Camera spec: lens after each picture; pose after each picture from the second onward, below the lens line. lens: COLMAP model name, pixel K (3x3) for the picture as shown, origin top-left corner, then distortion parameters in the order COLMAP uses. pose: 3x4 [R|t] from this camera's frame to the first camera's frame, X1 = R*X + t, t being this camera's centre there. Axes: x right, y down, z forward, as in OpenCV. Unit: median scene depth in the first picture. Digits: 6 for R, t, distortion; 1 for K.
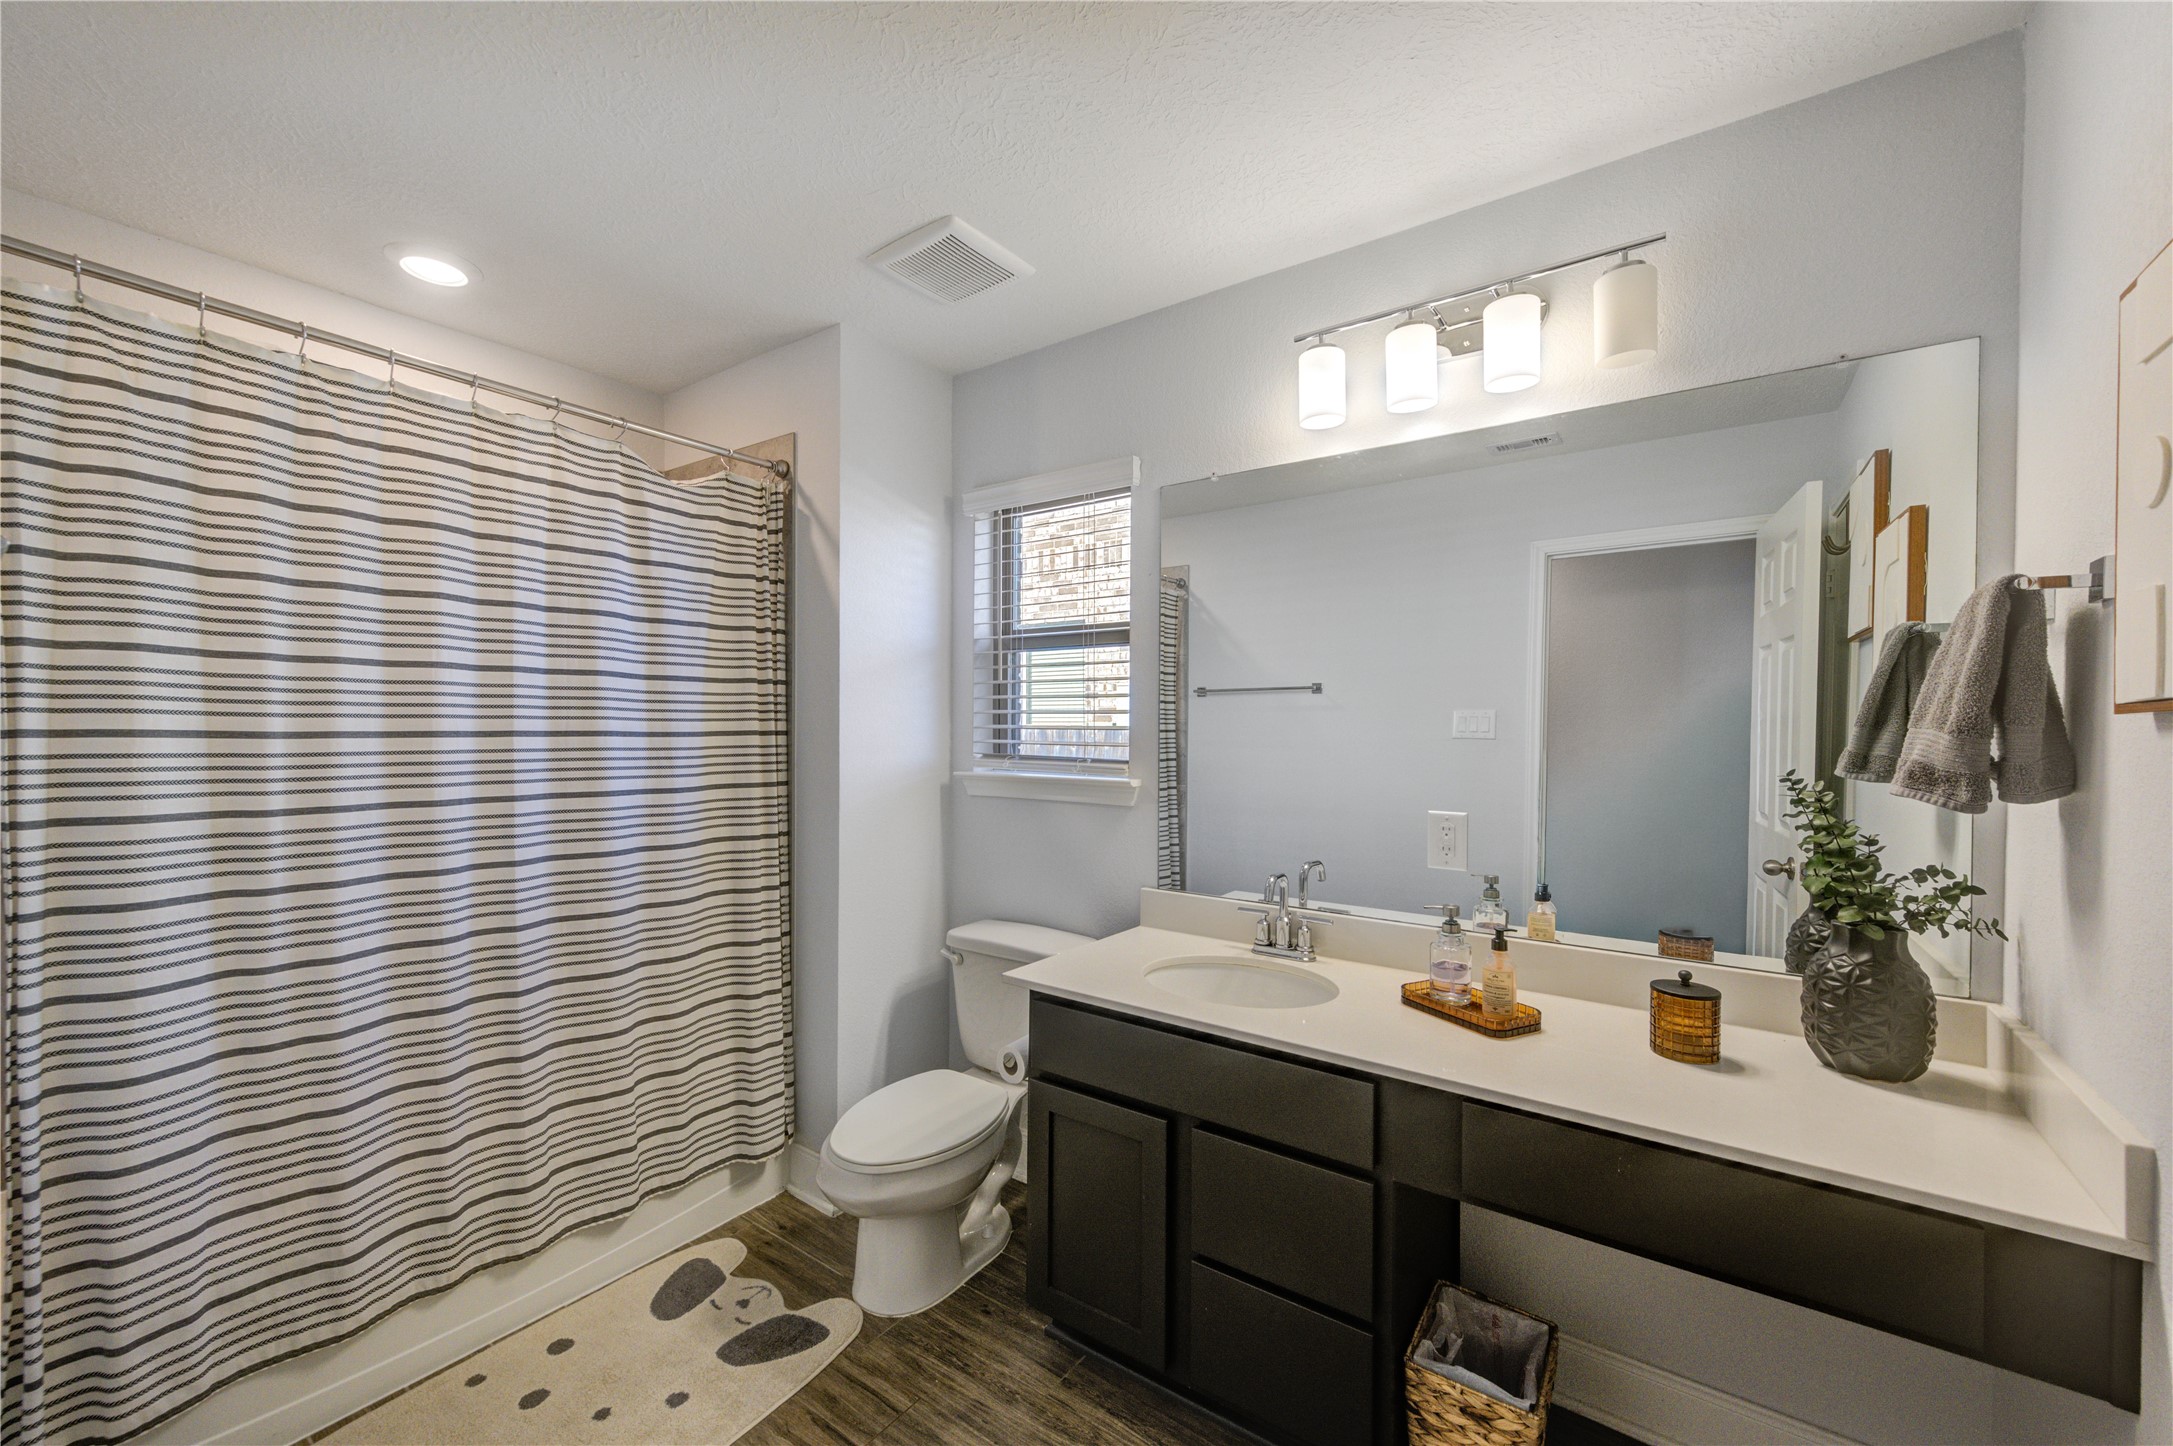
lens RADIAL K [[839.6, 0, 1100.3], [0, 839.6, 729.3], [0, 0, 1]] dist [-0.002131, -0.000401]
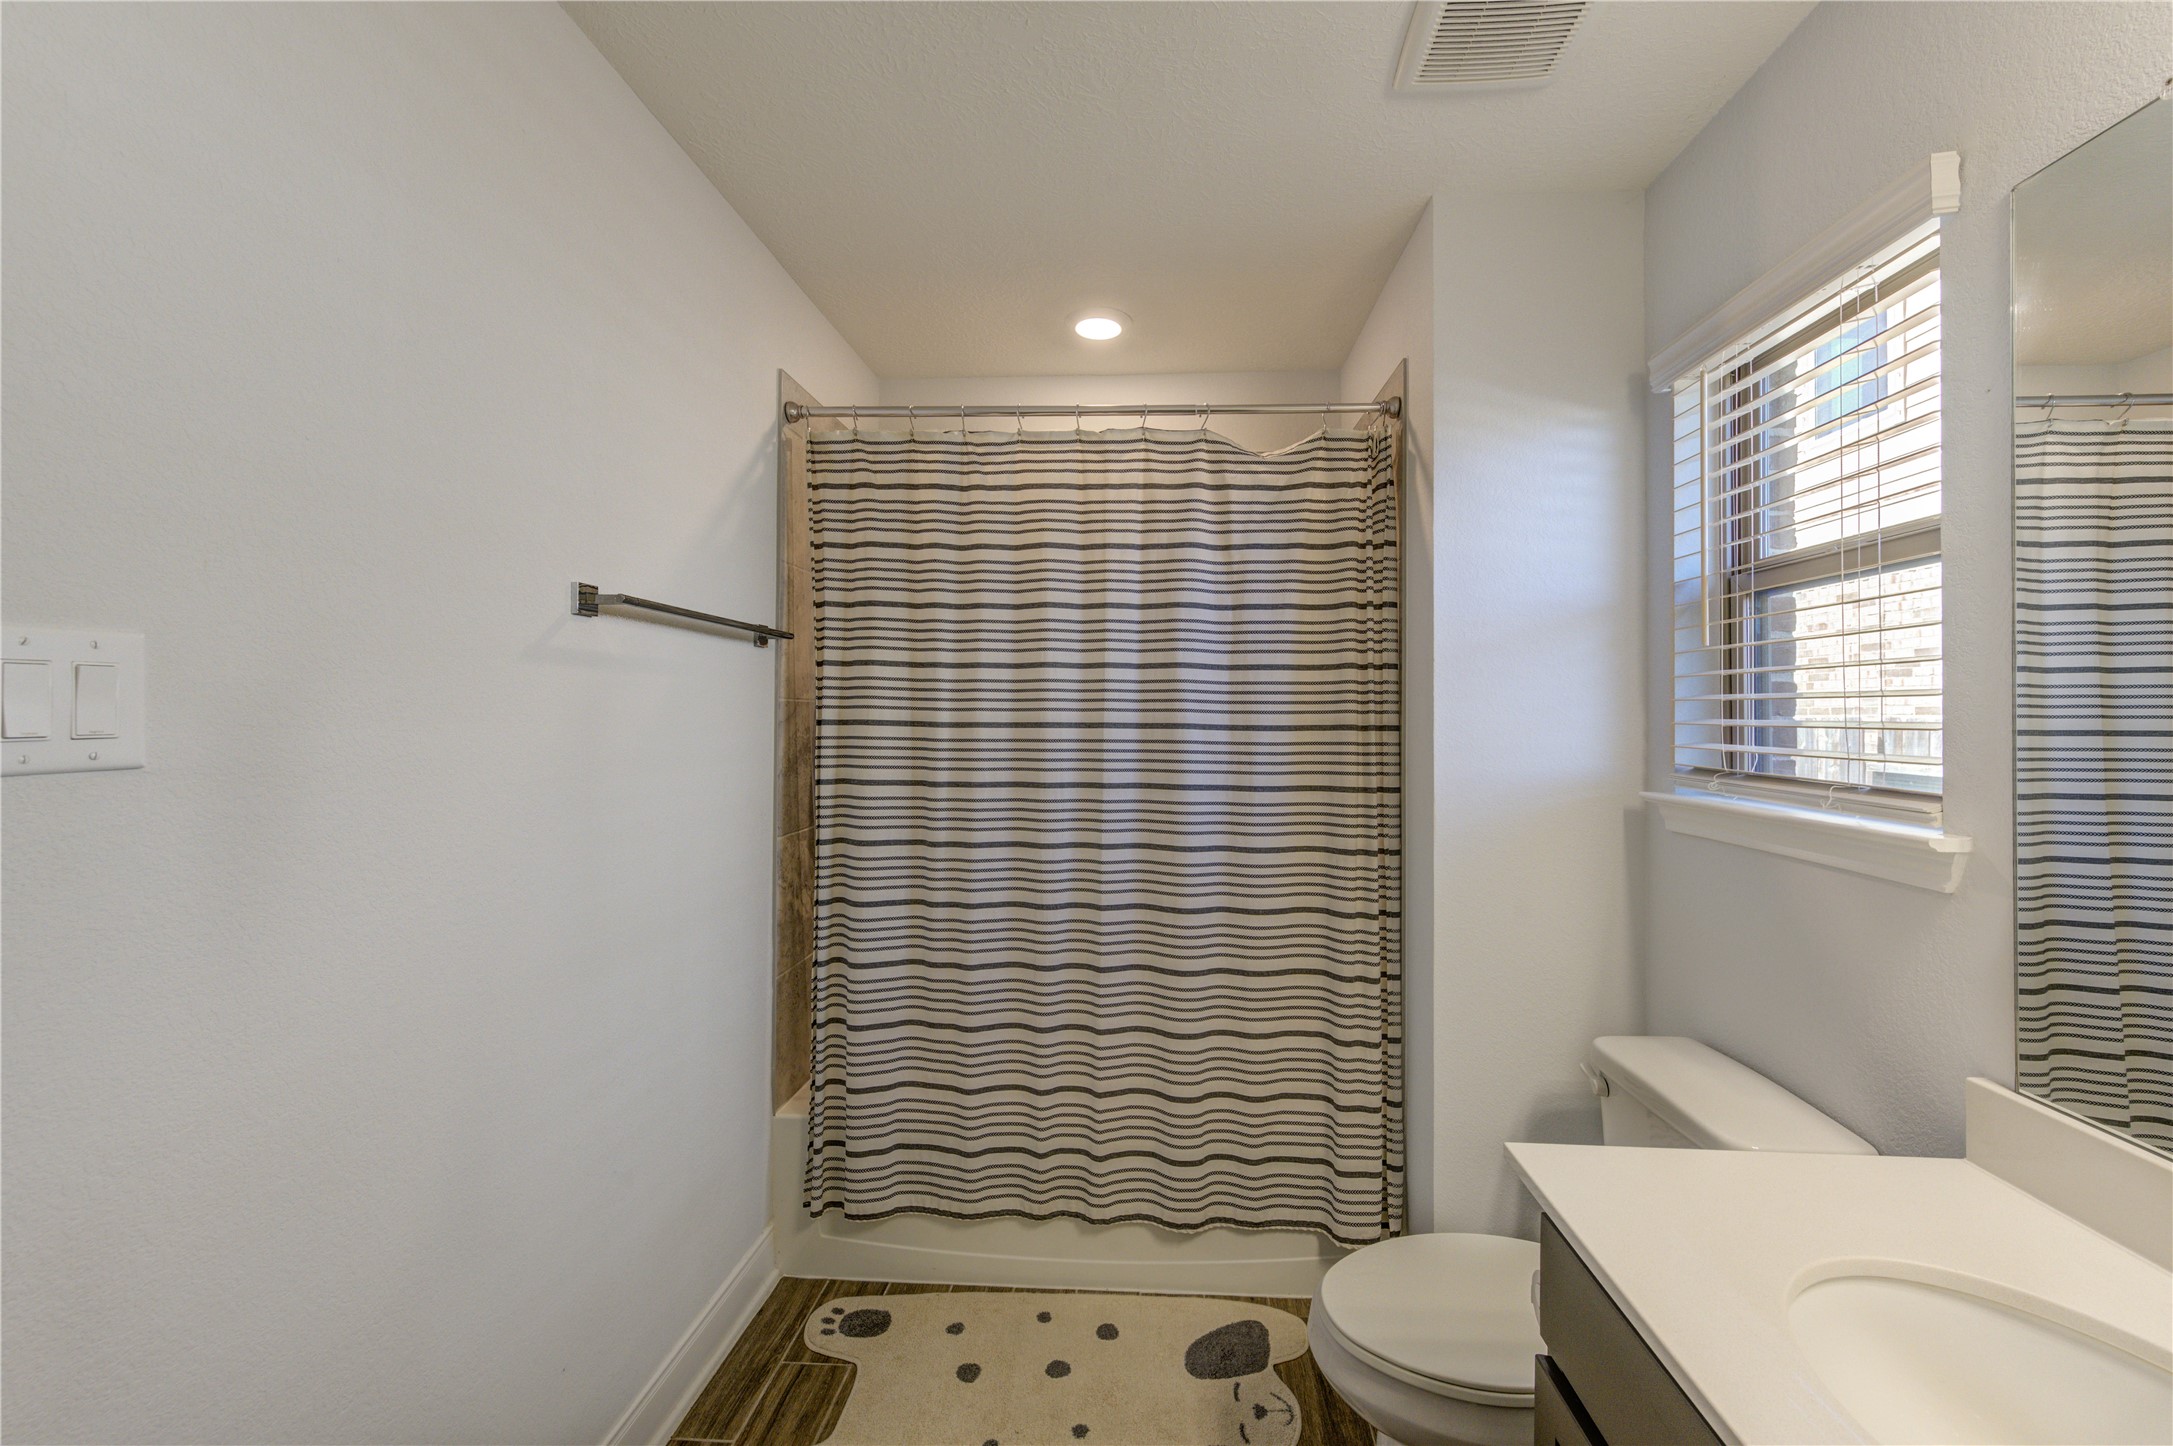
lens RADIAL K [[868.7, 0, 1093.7], [0, 868.7, 701.2], [0, 0, 1]] dist [0.014763, 0.000047]
pose [[0.533430, -0.011254, -0.845769, 0.212945], [-0.007267, 0.999814, -0.017887, -0.005184], [0.845813, 0.015688, 0.533249, 0.349640]]
